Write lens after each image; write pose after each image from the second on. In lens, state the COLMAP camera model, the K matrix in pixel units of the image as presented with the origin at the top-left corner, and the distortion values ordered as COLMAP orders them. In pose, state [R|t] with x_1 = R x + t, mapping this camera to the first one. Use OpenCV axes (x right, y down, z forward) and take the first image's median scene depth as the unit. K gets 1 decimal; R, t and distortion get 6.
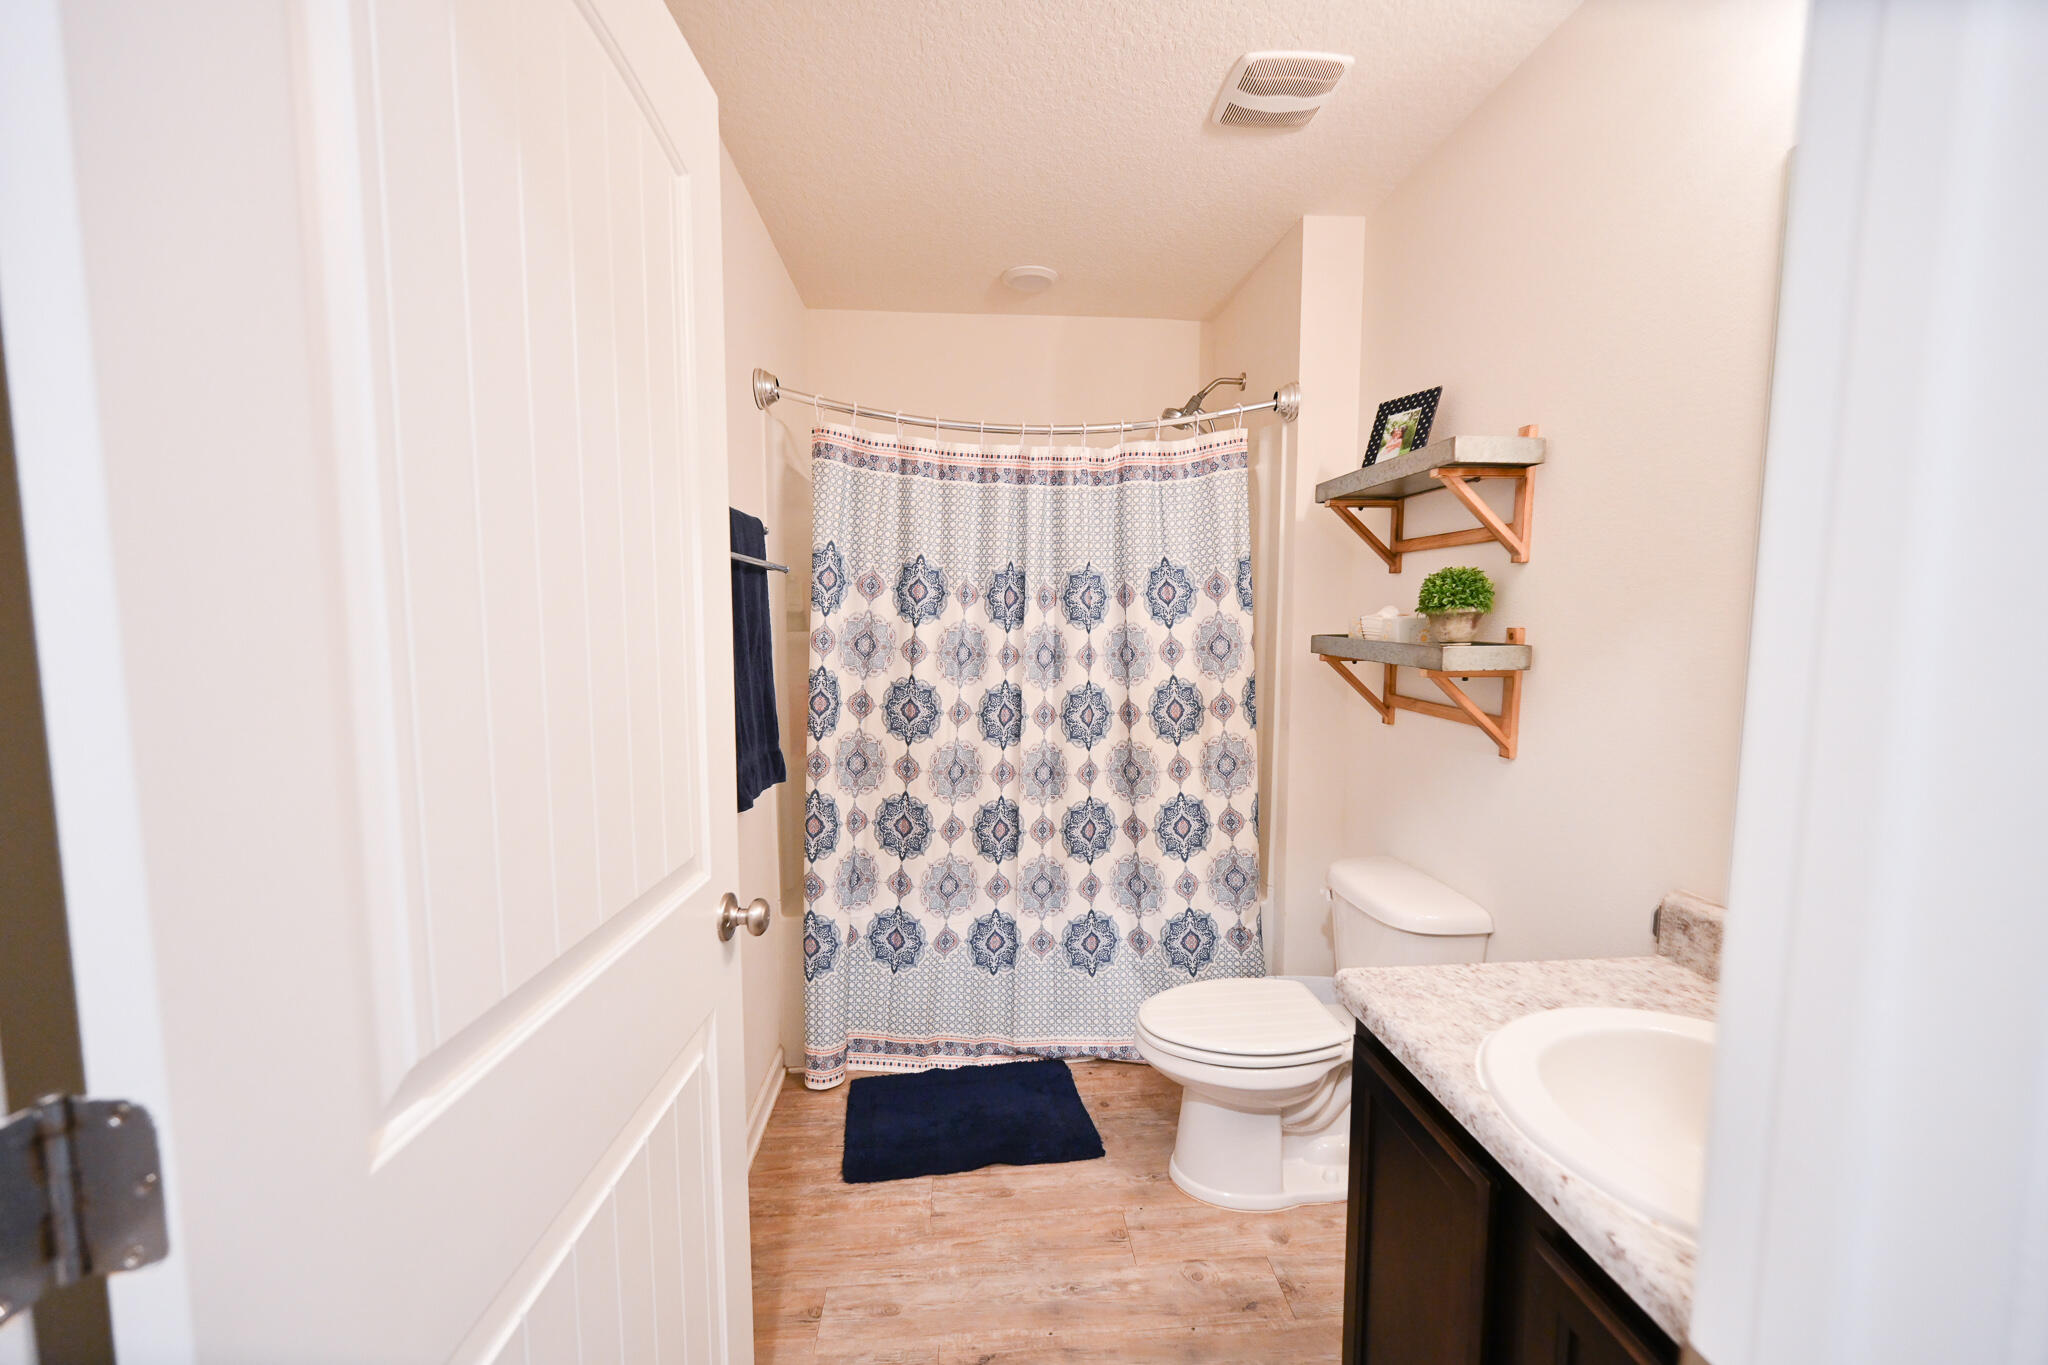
lens RADIAL K [[808.3, 0, 1022.6], [0, 808.3, 684.0], [0, 0, 1]] dist [-0.000534, 0.000161]
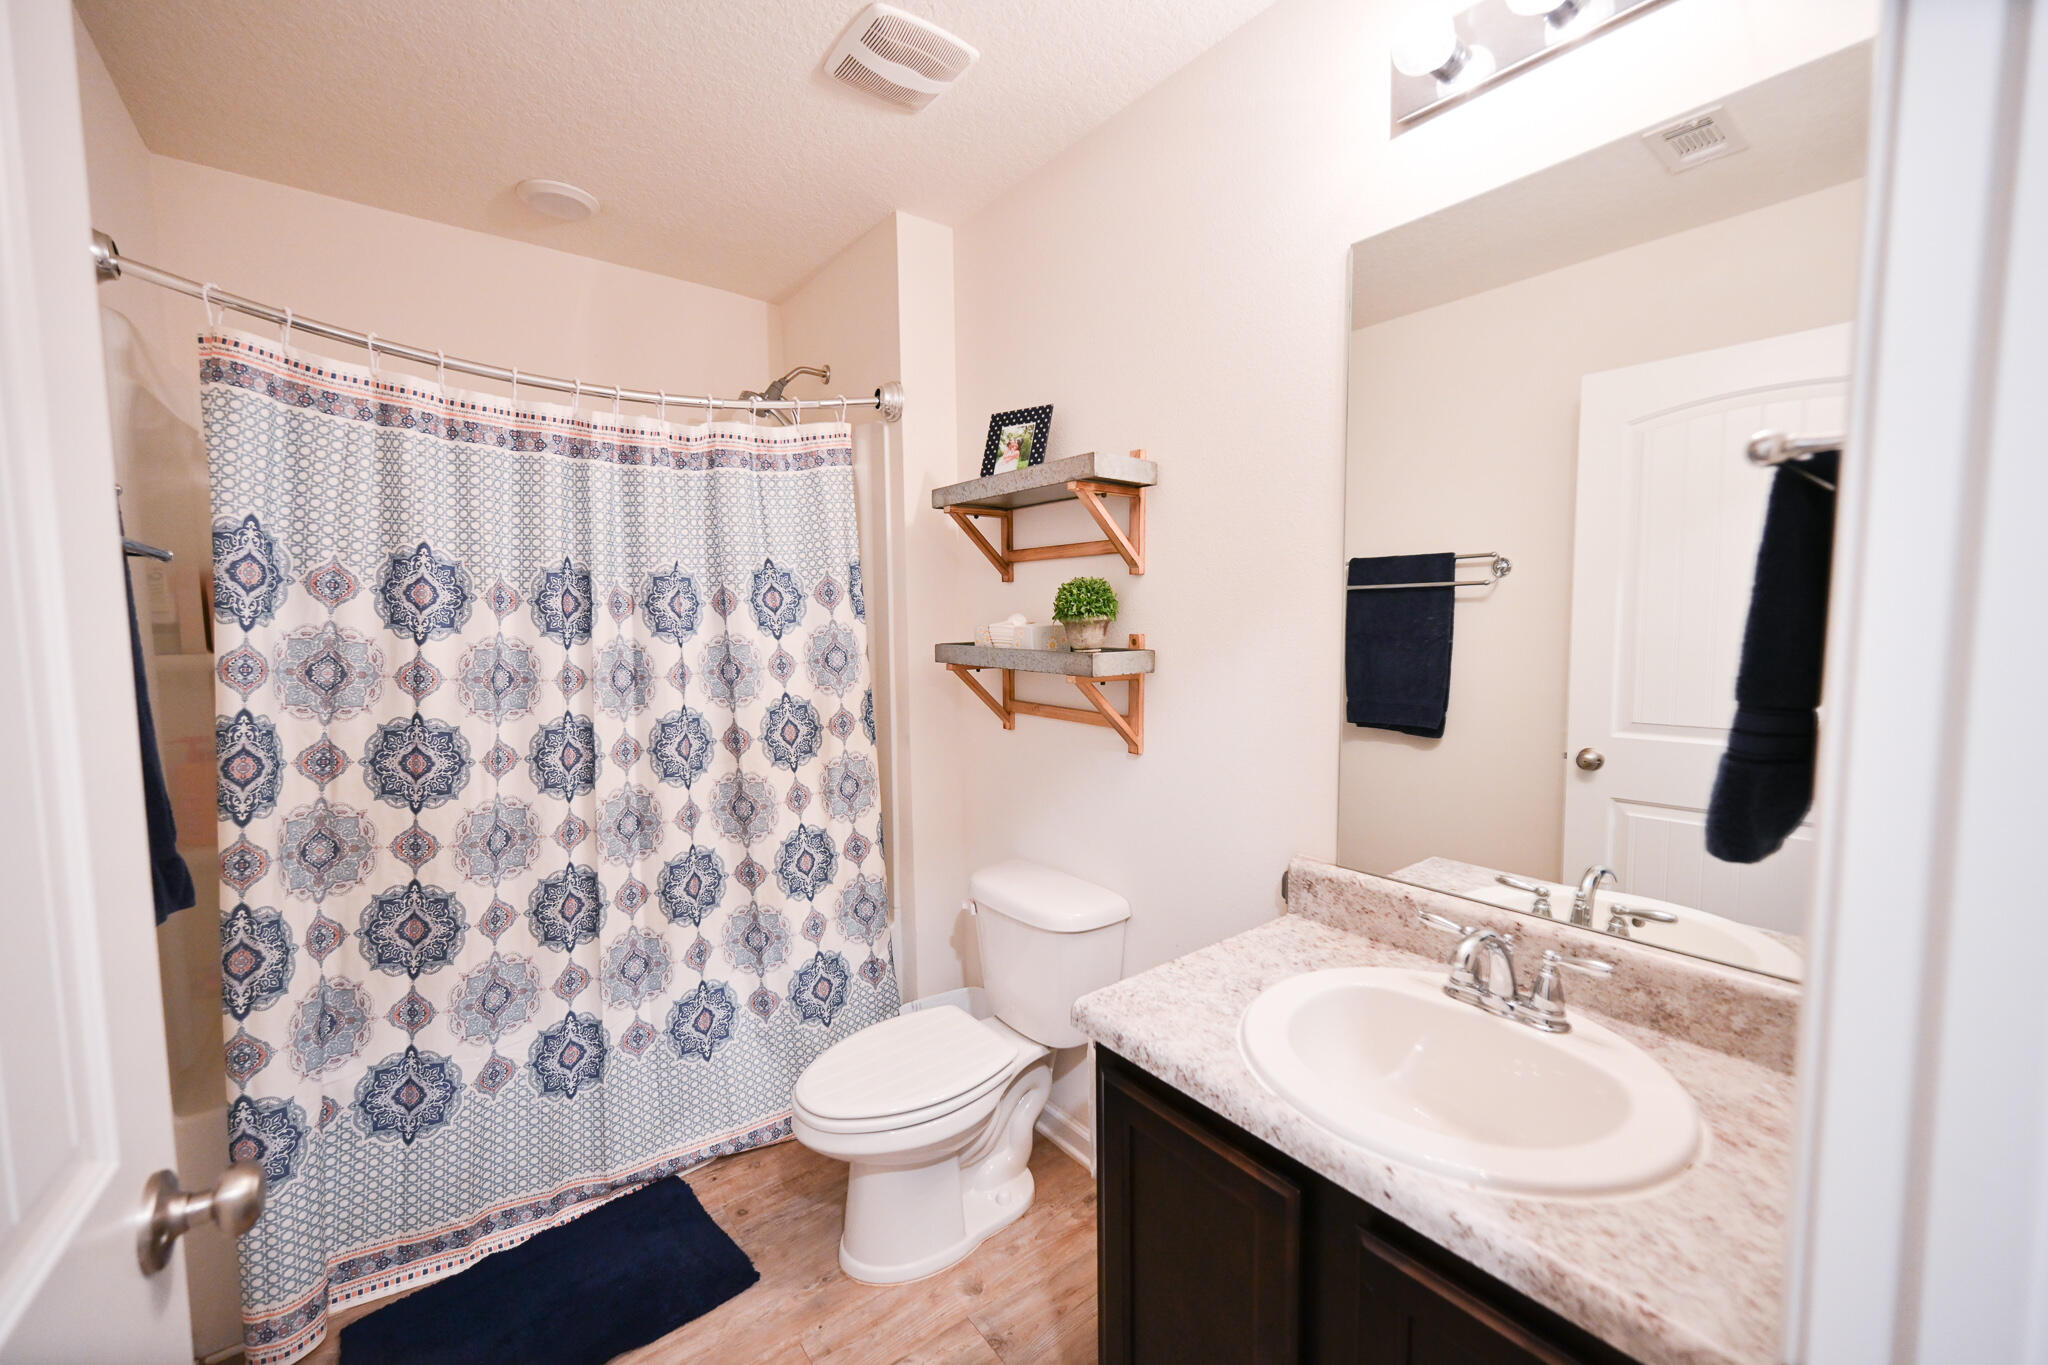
lens RADIAL K [[808.3, 0, 1026.4], [0, 808.3, 682.2], [0, 0, 1]] dist [-0.000534, 0.000161]
pose [[0.832786, -0.048255, 0.551489, -0.082481], [0.054151, 0.998517, 0.005598, -0.013200], [-0.550941, 0.025202, 0.834164, 0.122359]]
